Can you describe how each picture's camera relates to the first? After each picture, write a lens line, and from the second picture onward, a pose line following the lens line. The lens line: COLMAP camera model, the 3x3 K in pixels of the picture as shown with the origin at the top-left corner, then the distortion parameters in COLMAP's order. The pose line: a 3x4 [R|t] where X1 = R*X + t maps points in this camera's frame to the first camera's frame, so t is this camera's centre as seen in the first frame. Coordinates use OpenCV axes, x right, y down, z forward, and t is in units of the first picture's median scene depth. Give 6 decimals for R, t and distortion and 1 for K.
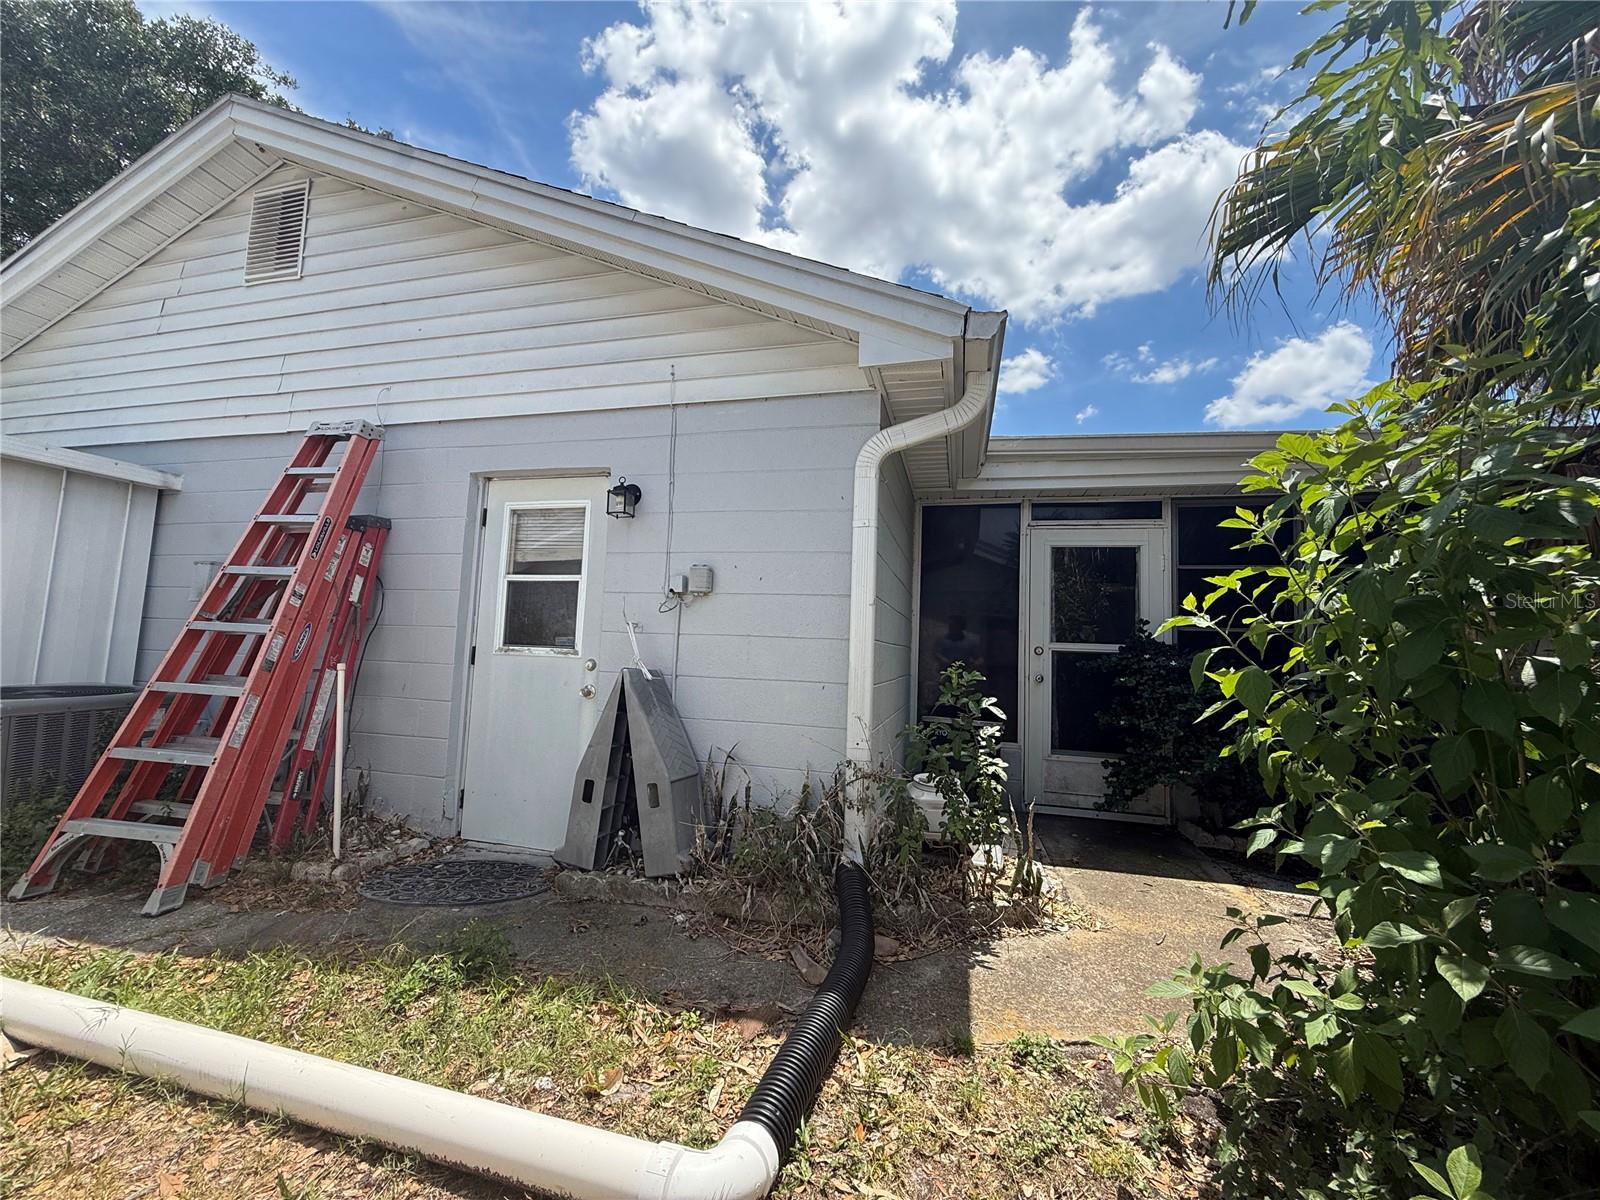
lens RADIAL K [[646.8, 0, 805.3], [0, 646.8, 595.7], [0, 0, 1]] dist [-0.000688, -0.000150]
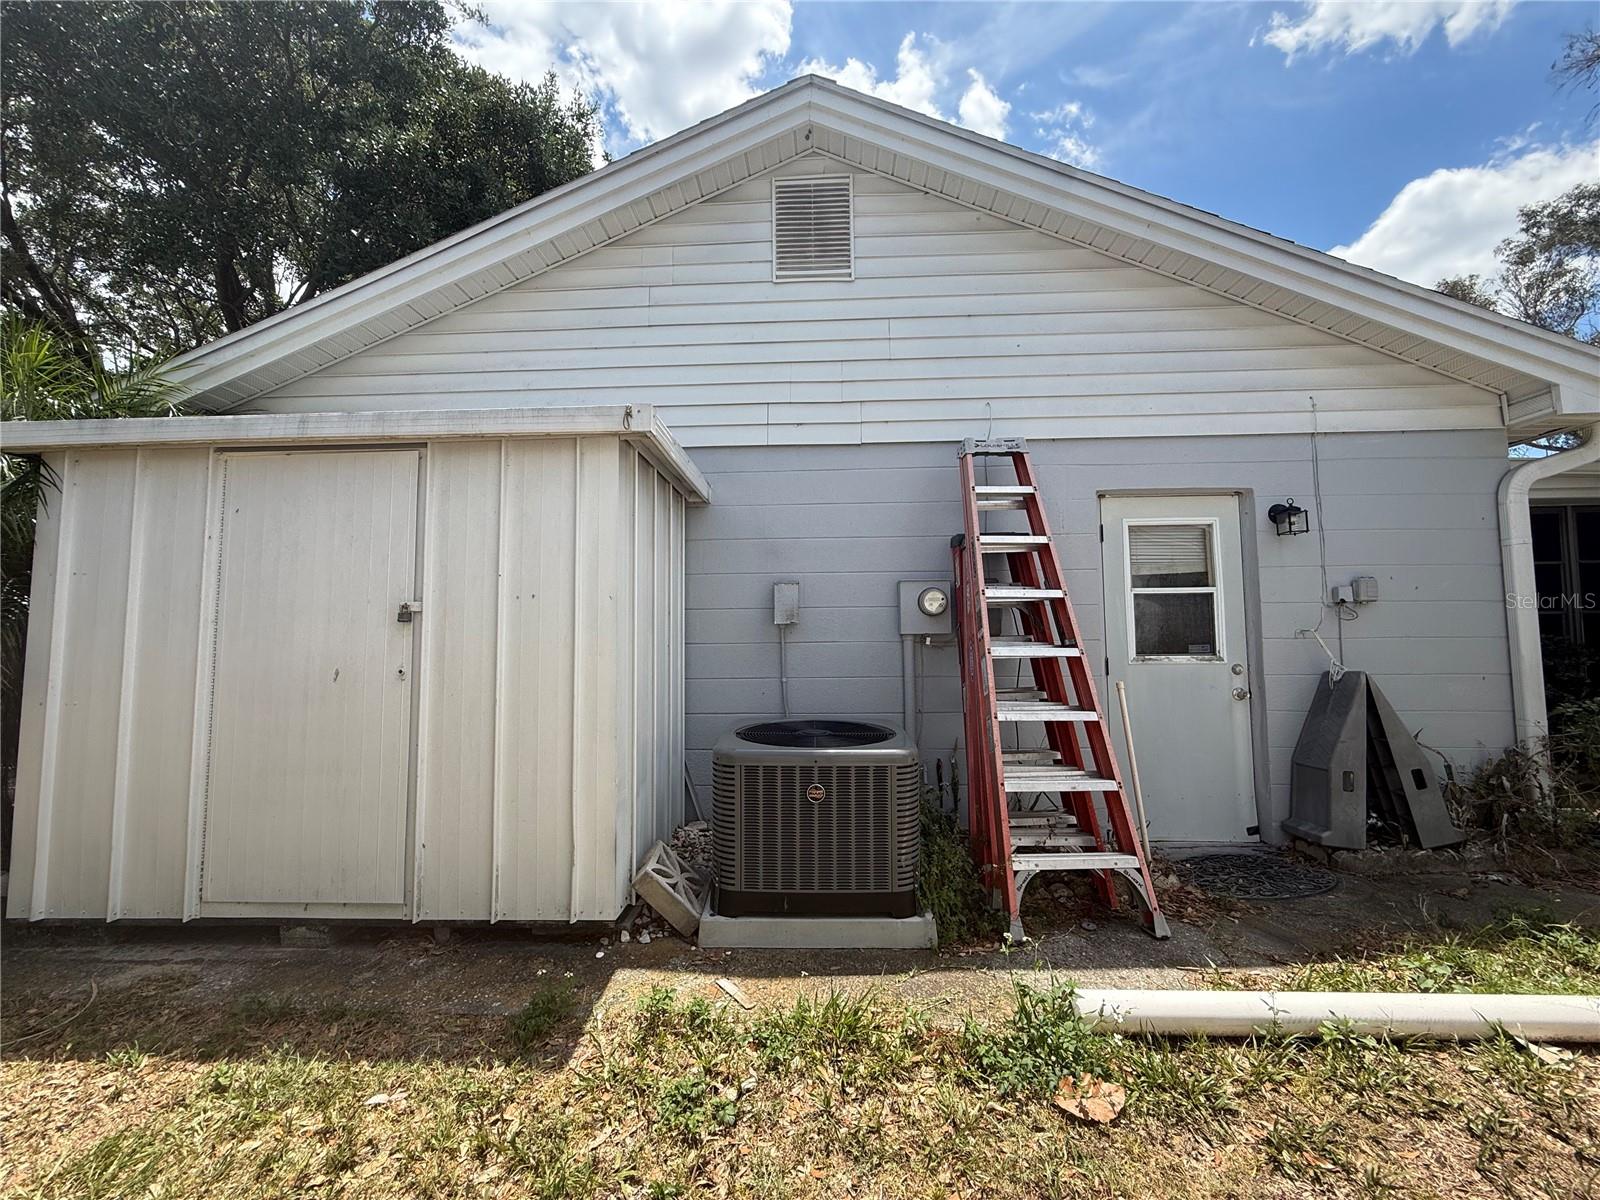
lens RADIAL K [[639.0, 0, 793.7], [0, 639.0, 597.8], [0, 0, 1]] dist [-0.001119, -0.000197]
pose [[0.976065, -0.029327, 0.215491, -1.254915], [0.024805, 0.999412, 0.023657, -0.055991], [-0.216058, -0.017746, 0.976219, 0.107558]]
